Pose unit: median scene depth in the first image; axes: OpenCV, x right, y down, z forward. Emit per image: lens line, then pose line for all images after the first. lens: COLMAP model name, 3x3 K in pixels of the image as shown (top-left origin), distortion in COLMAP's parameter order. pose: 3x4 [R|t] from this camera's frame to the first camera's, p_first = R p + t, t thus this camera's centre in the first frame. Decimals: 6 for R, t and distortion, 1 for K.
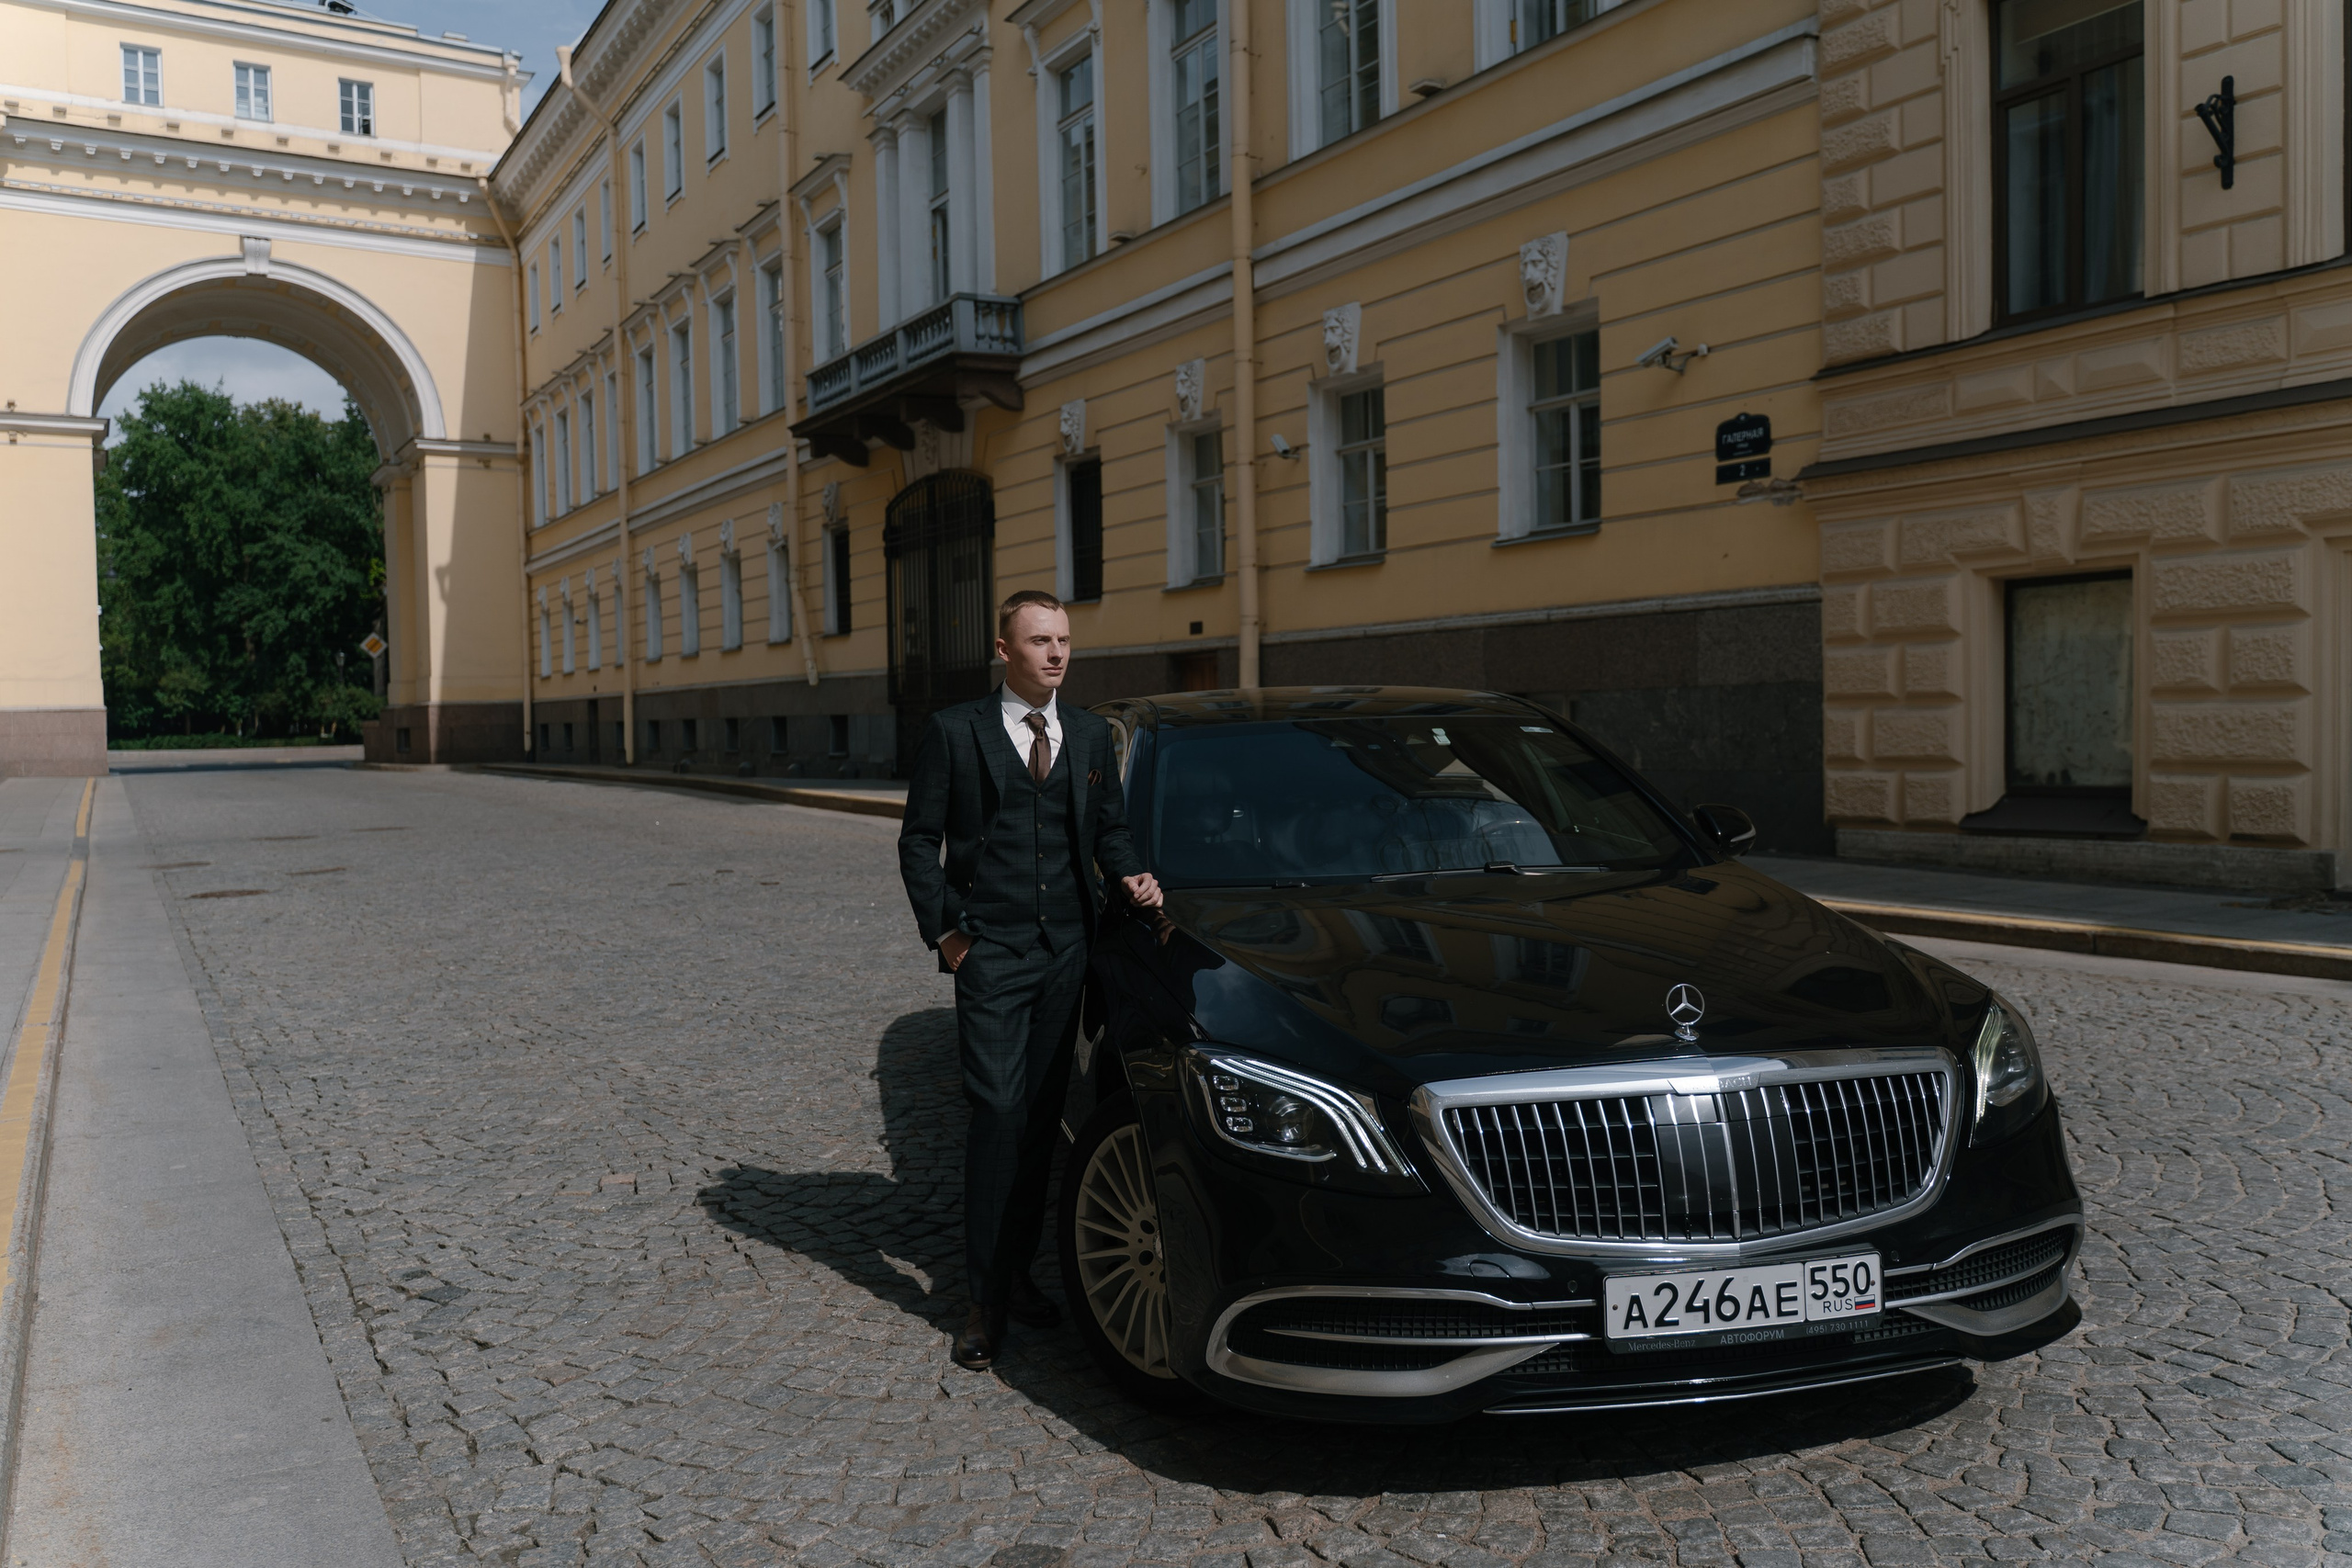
lens RADIAL K [[1855.2, 0, 1181.2], [0, 1855.2, 773.4], [0, 0, 1]] dist [-0.011141, -0.000773]
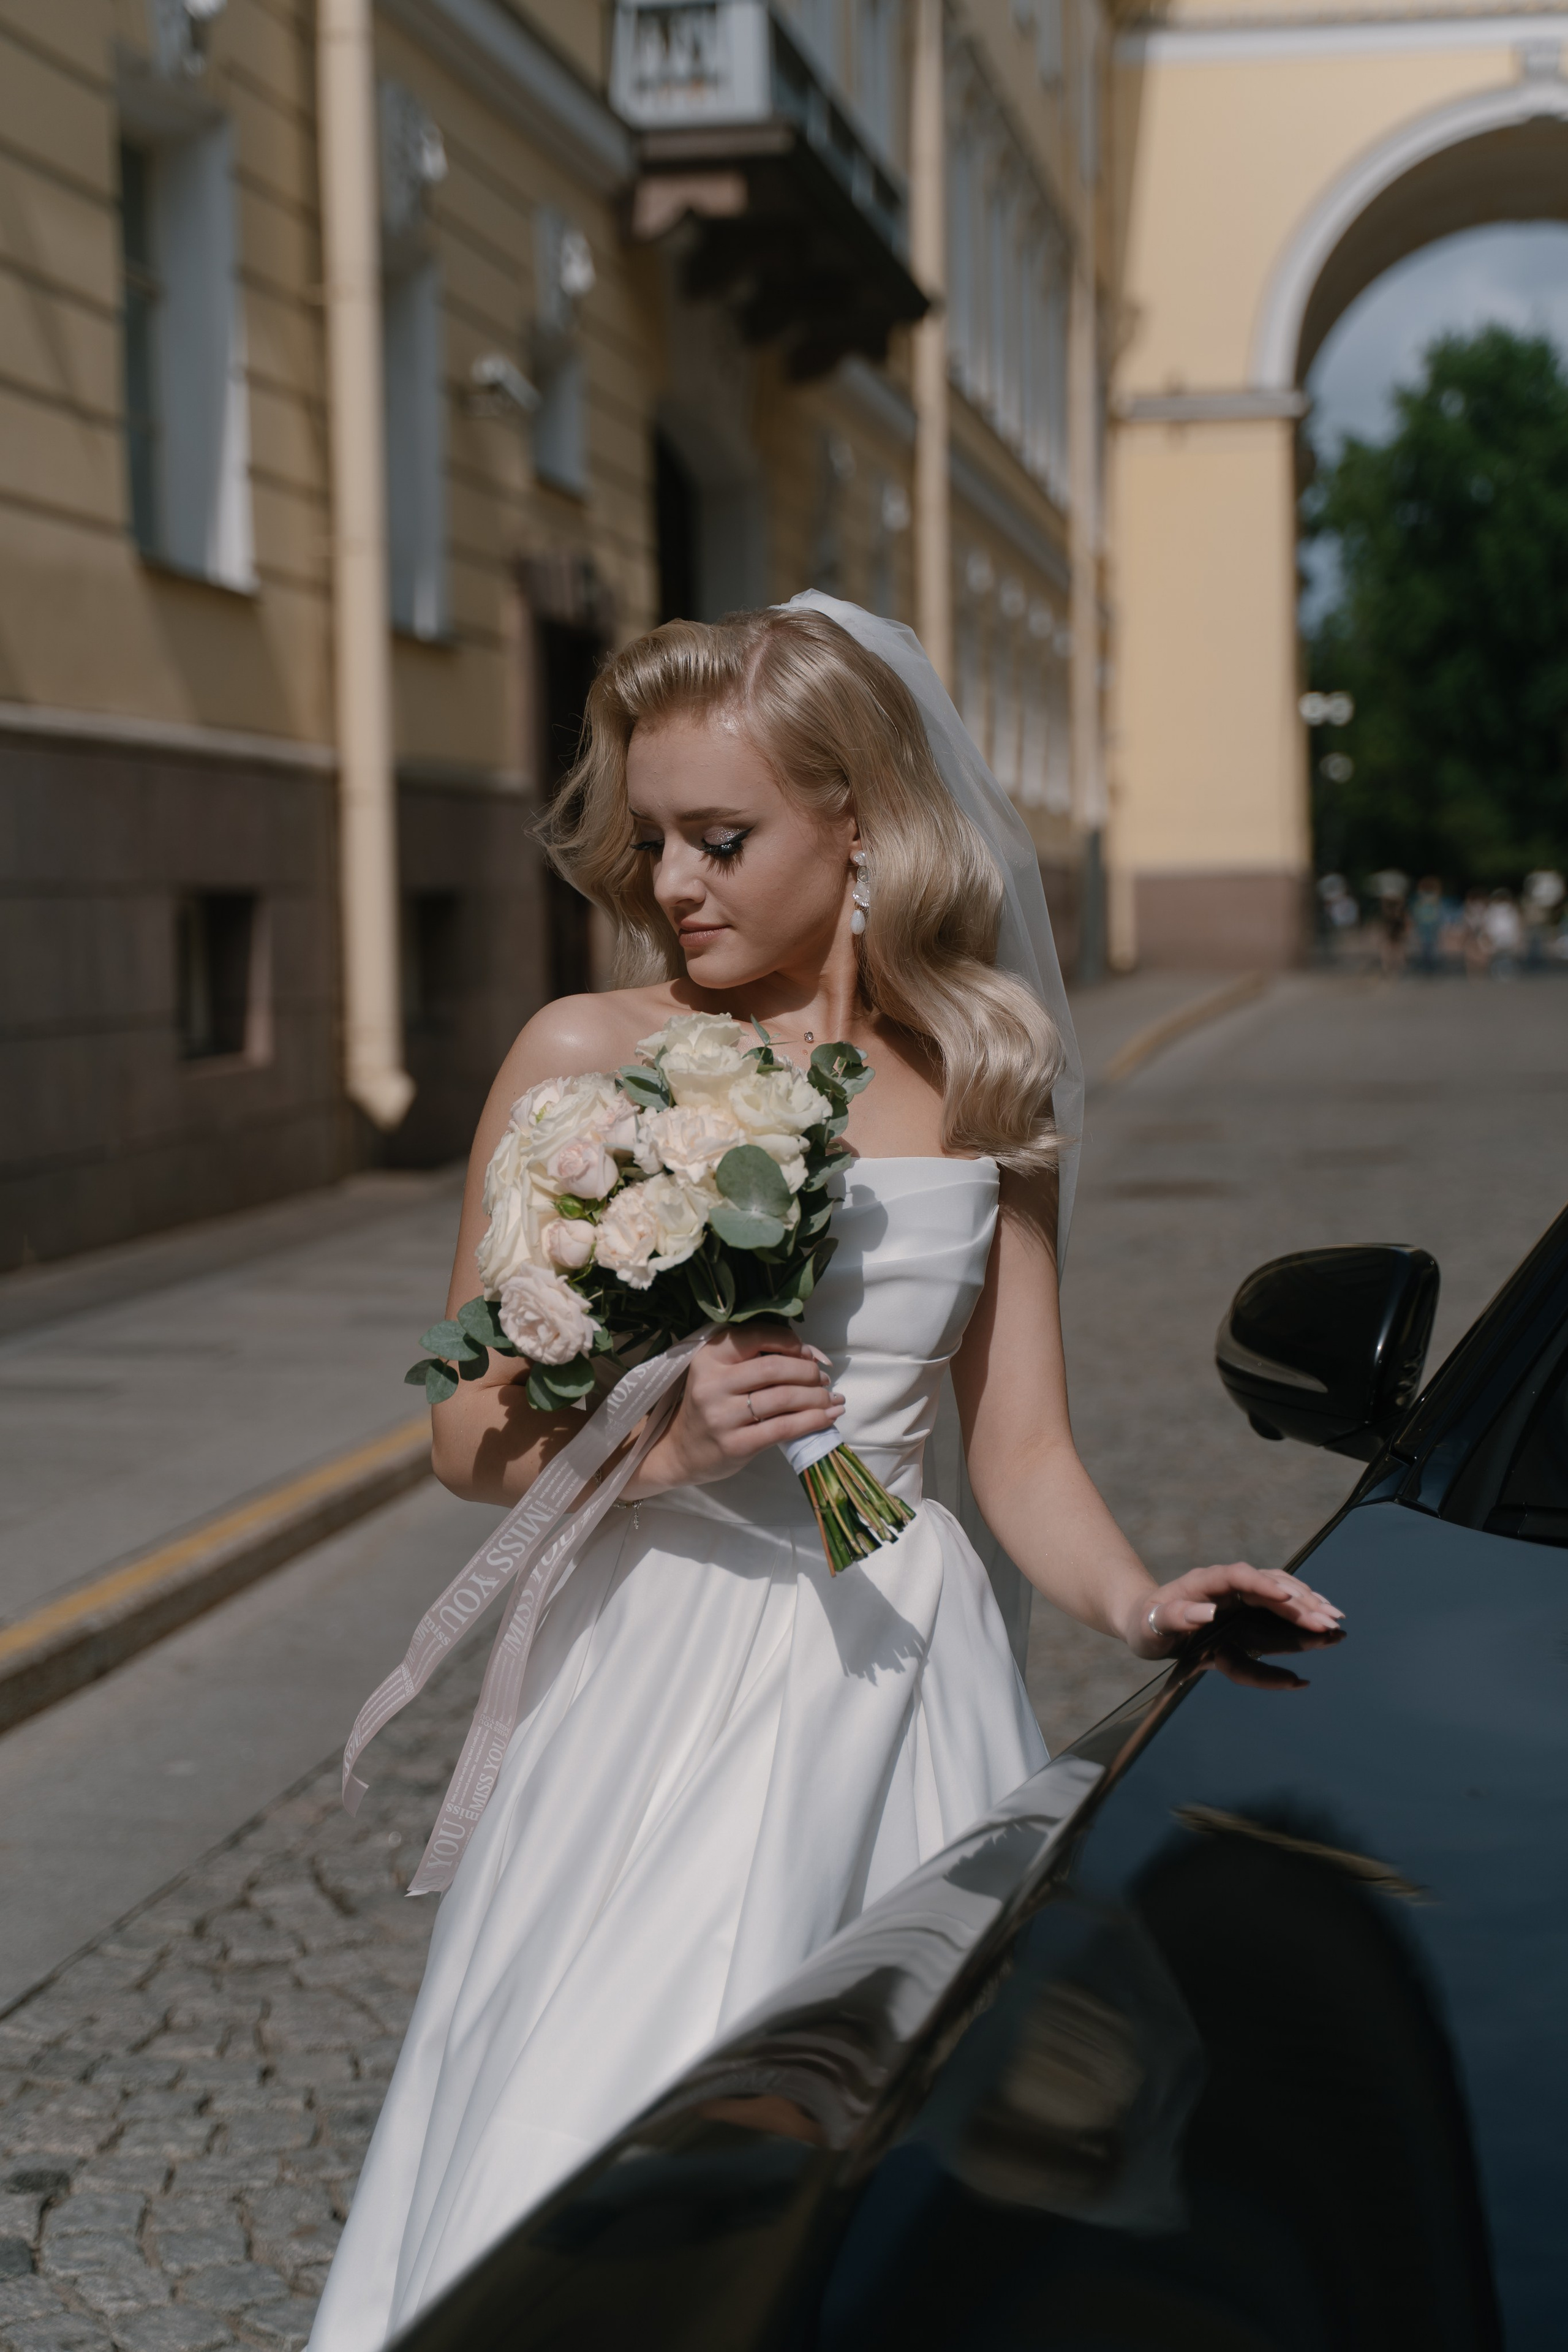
lens RADIAL K [[3293.9, 0, 784.2], [0, 3293.9, 1221.9], [0, 0, 1]] dist [-0.005525, 0.000000]
pose [[0.752976, 0.065716, -0.654759, 0.037047], [-0.017848, 0.996674, 0.079508, -0.001915], [0.657806, -0.048182, 0.751645, 0.110195]]
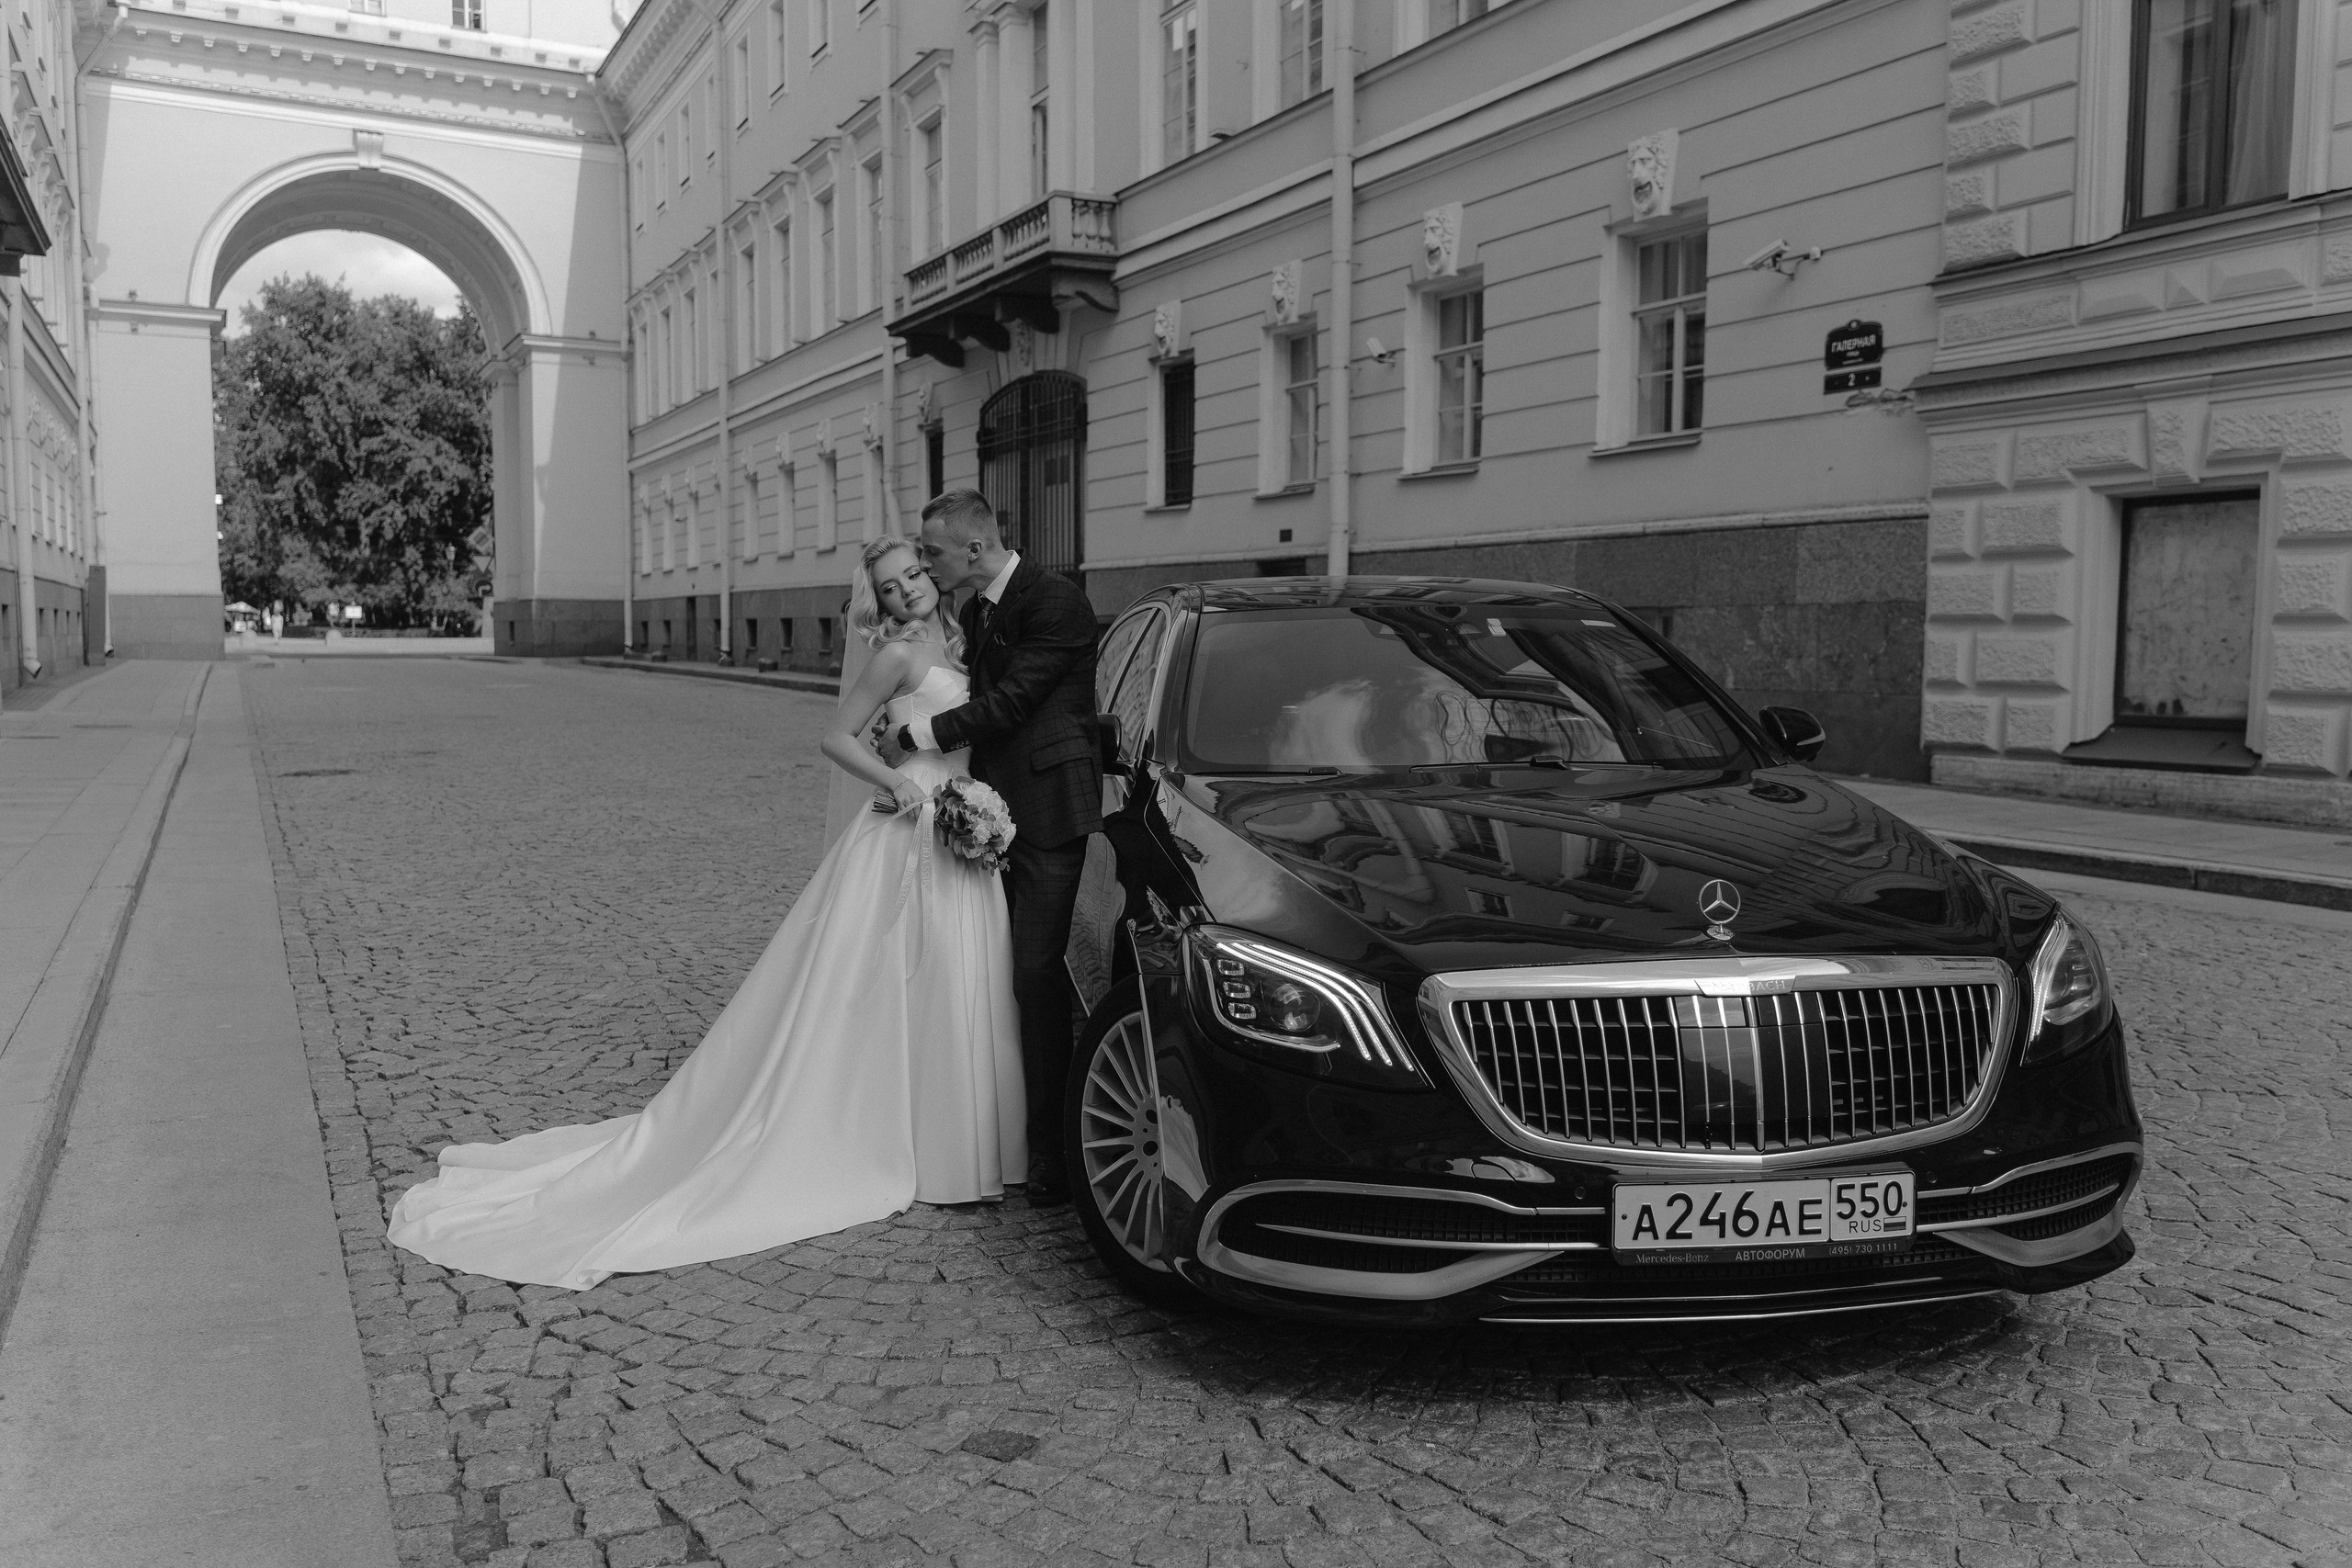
lens RADIAL K [[1855.2, 0, 1170.7], [0, 1855.2, 772.1], [0, 0, 1]] dist [-0.011141, -0.000773]
pose [[0.997935, 0.030364, -0.056595, 0.006431], [-0.027774, 0.998555, 0.046006, 0.003200], [0.057910, -0.044339, 0.997337, 0.007028]]
